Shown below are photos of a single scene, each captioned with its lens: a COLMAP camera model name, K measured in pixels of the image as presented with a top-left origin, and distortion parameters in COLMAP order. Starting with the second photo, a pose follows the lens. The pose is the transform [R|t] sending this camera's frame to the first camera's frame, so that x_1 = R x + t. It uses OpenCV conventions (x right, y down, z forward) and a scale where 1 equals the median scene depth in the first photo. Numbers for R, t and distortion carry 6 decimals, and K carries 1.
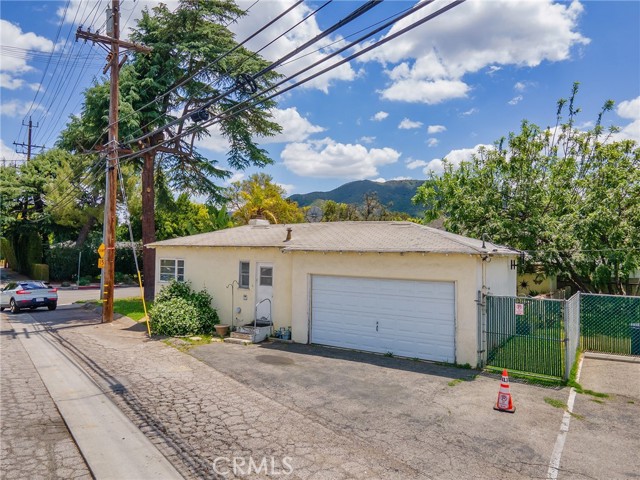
lens RADIAL K [[455.4, 0, 320.0], [0, 455.4, 240.0], [0, 0, 1]] dist [0.037615, 0.003282]
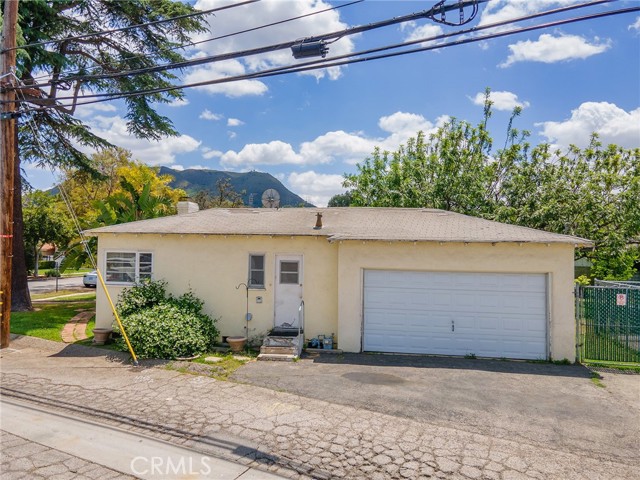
lens RADIAL K [[455.4, 0, 320.0], [0, 455.4, 240.0], [0, 0, 1]] dist [0.037615, 0.003282]
pose [[0.912276, 0.003038, 0.409564, -0.486731], [-0.011245, 0.999781, 0.017632, 0.010290], [-0.409421, -0.020691, 0.912111, 0.307923]]
